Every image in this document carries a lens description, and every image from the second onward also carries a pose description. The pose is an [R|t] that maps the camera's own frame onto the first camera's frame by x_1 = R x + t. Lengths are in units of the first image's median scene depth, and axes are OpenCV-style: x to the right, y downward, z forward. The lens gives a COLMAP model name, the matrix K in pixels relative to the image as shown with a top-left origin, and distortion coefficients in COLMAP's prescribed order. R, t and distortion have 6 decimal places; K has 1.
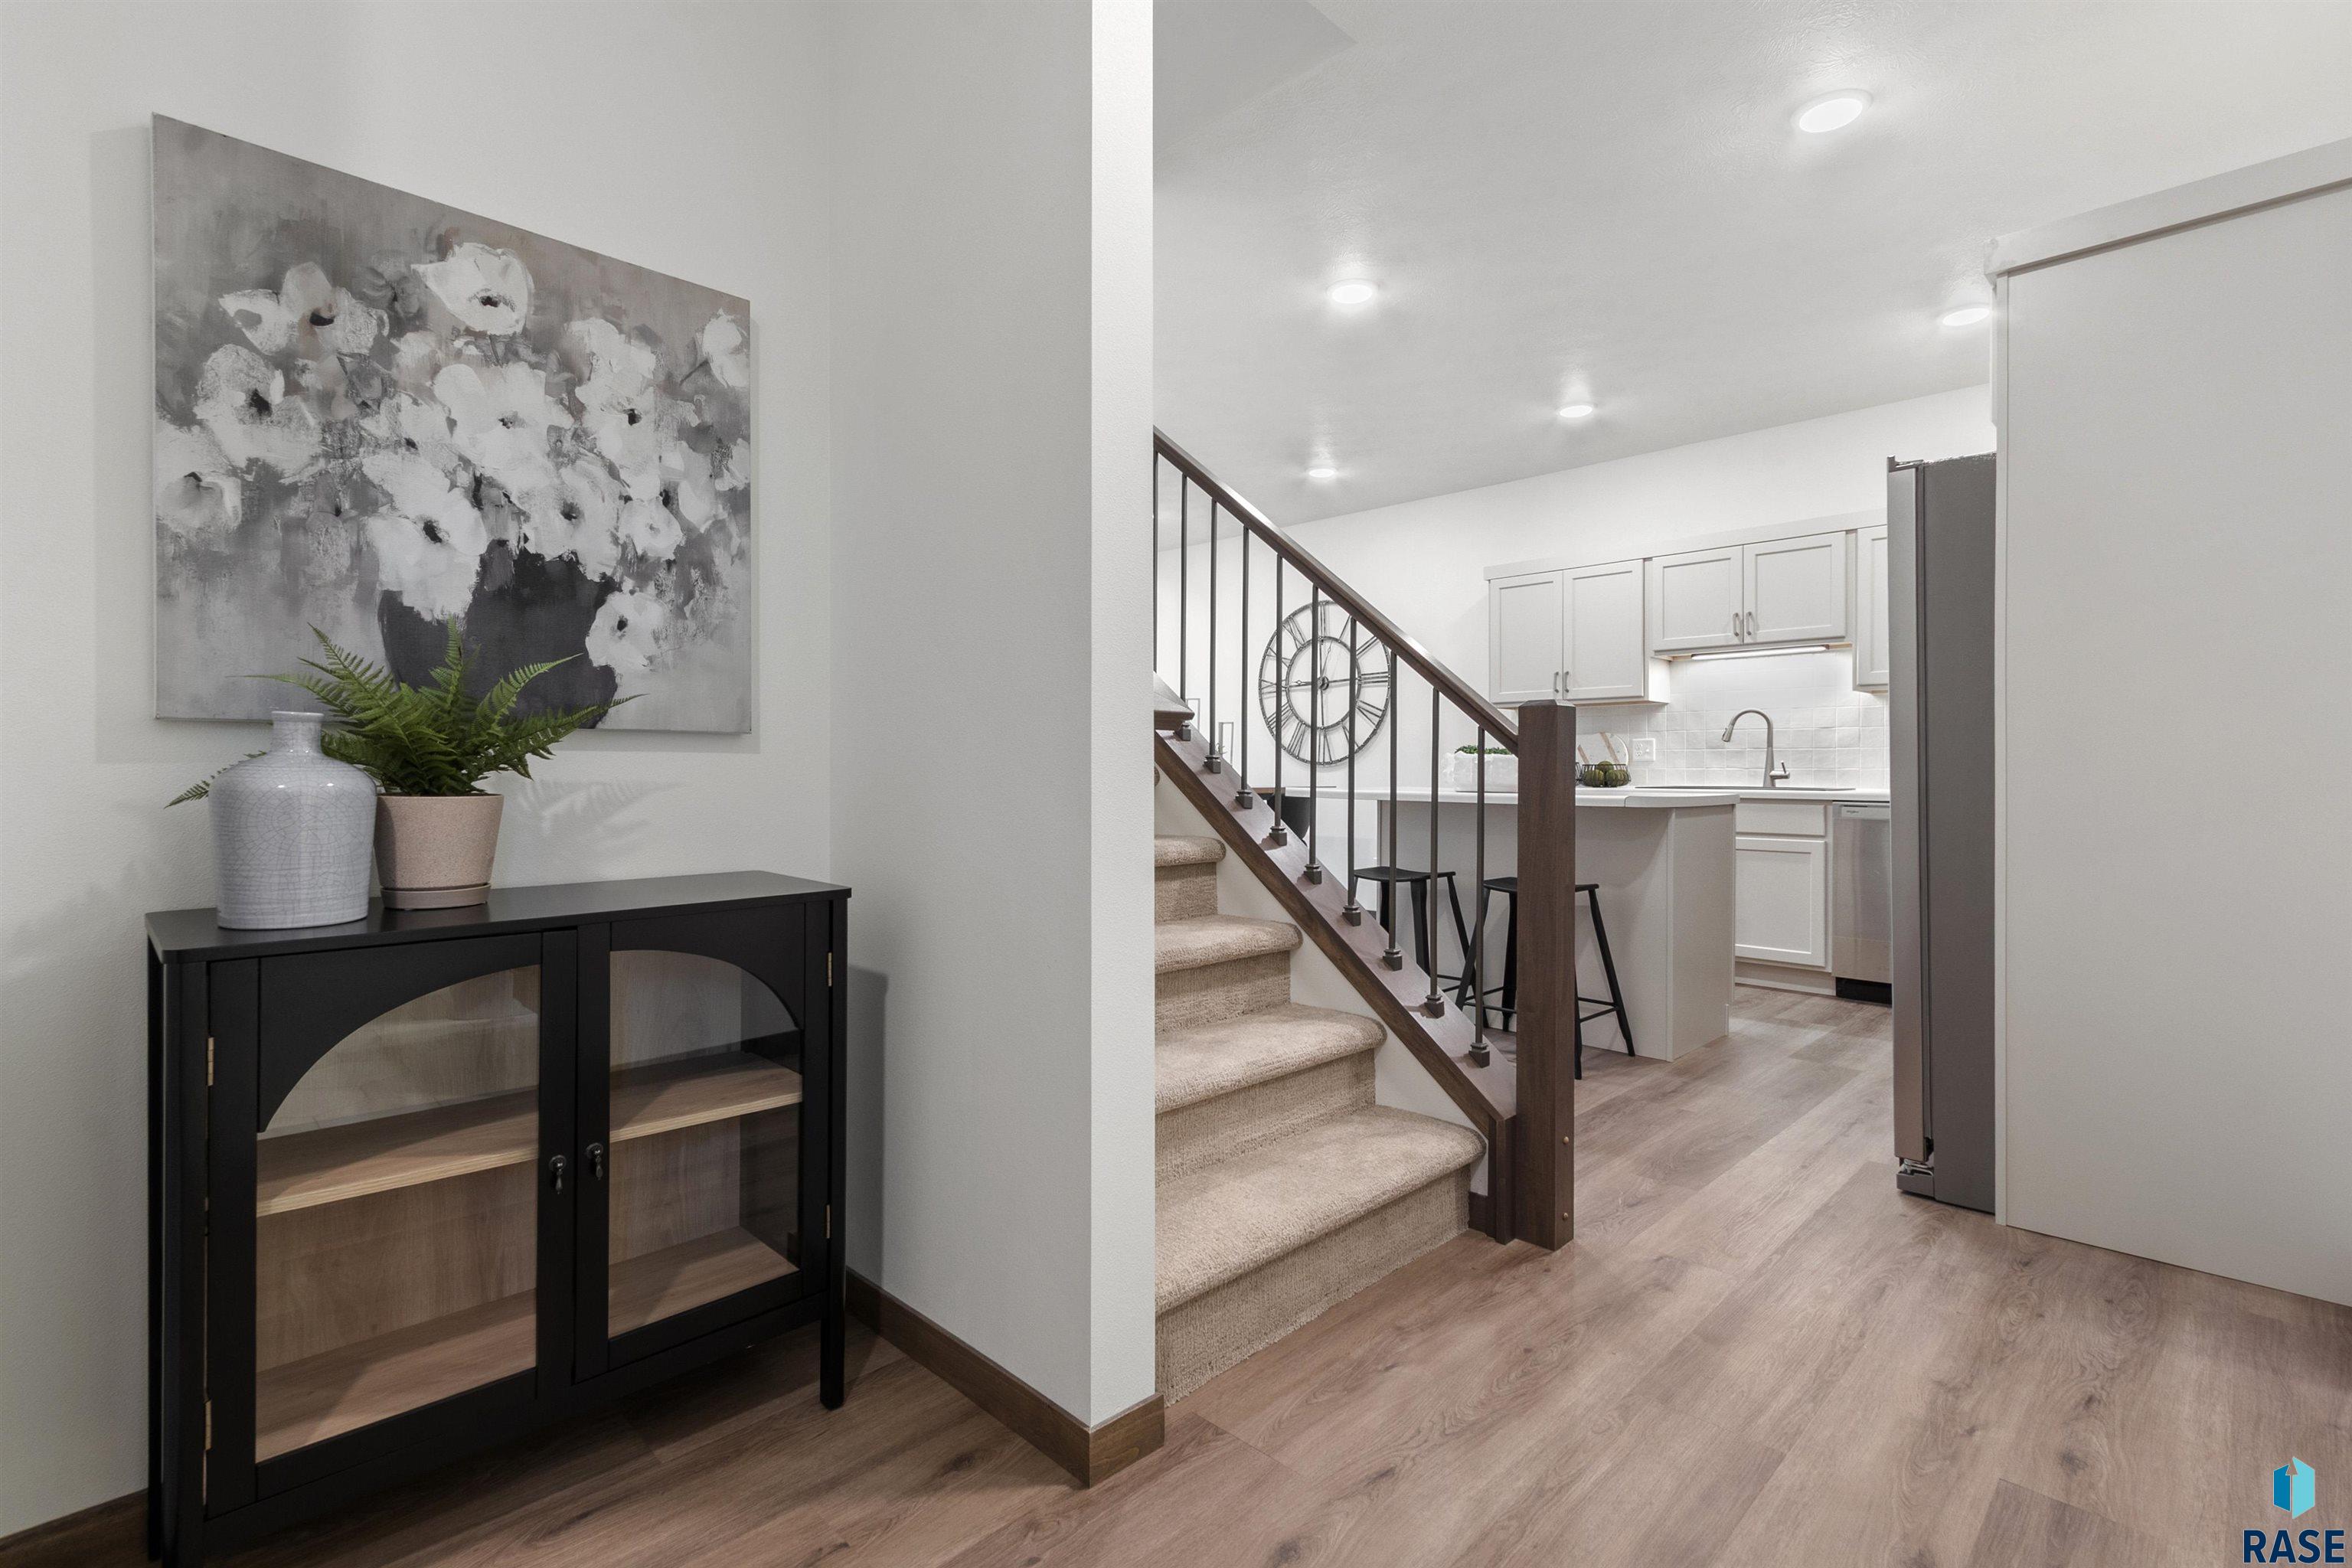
lens RADIAL K [[1081.5, 0, 1173.4], [0, 1081.5, 775.1], [0, 0, 1]] dist [0.000948, -0.000047]
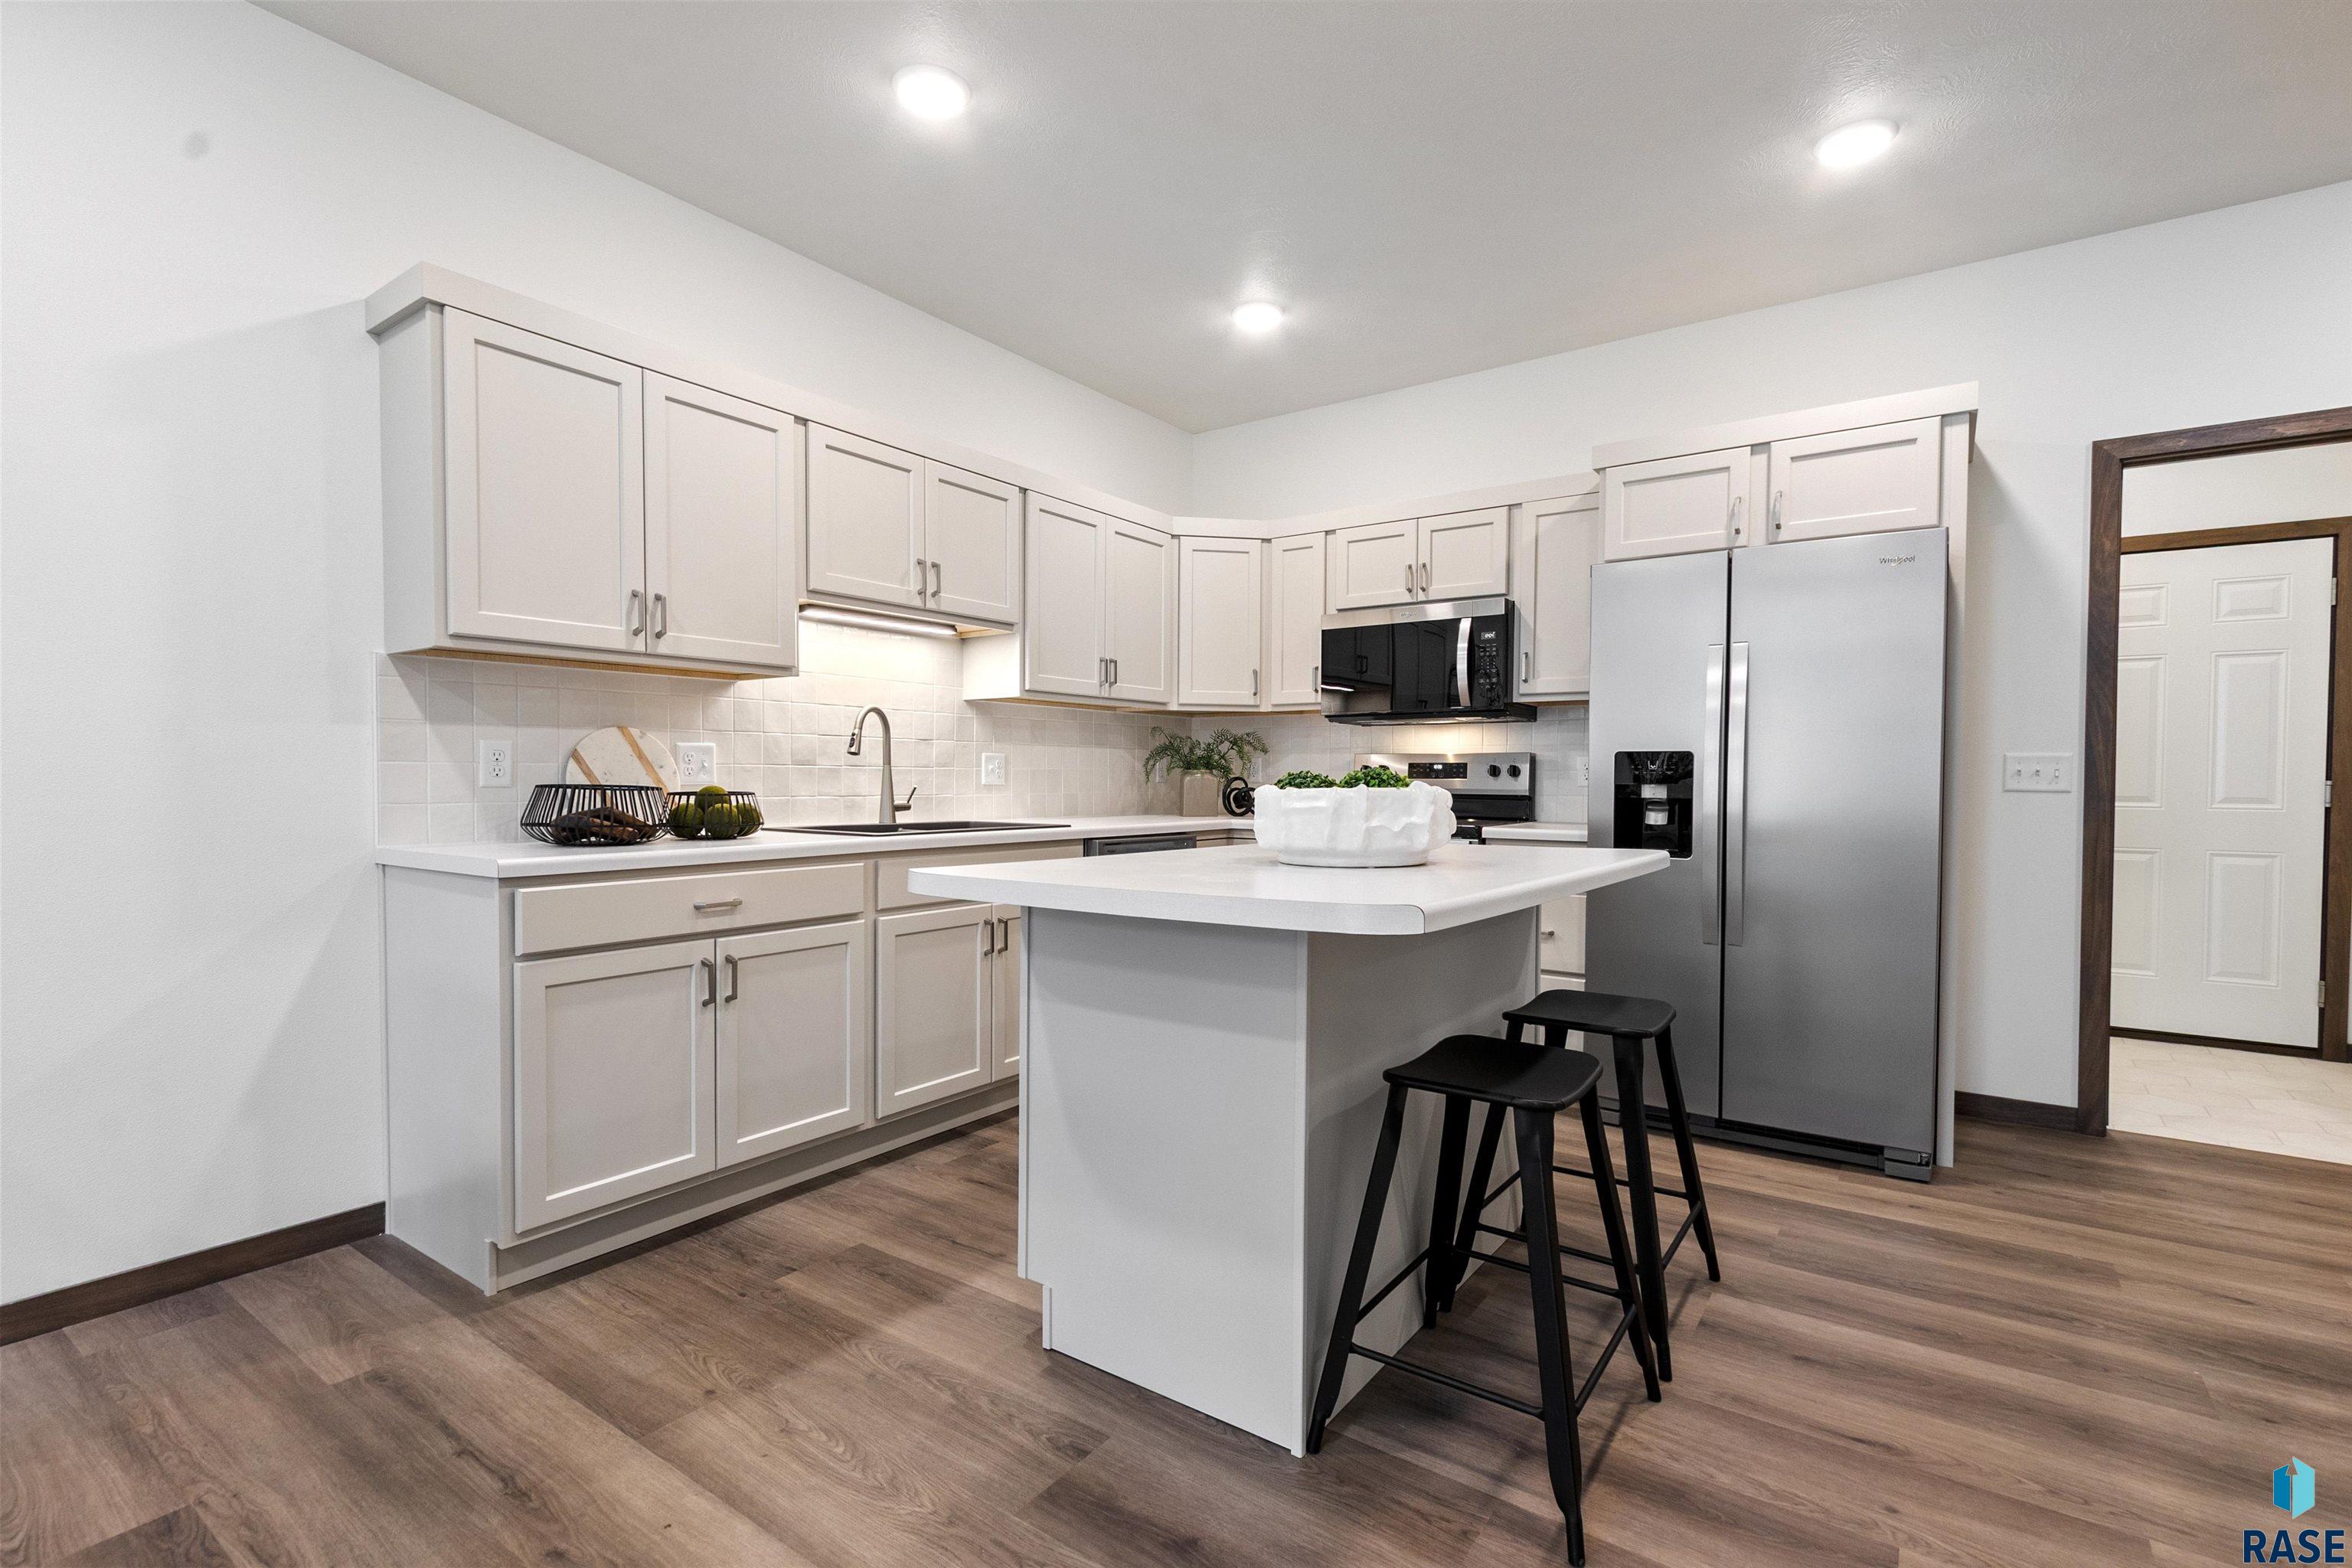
lens RADIAL K [[1081.5, 0, 1172.9], [0, 1081.5, 790.1], [0, 0, 1]] dist [0.000948, -0.000047]
pose [[-0.164332, -0.018514, 0.986231, -0.148620], [-0.002366, 0.999828, 0.018375, -0.022558], [-0.986402, 0.000686, -0.164347, 0.942056]]
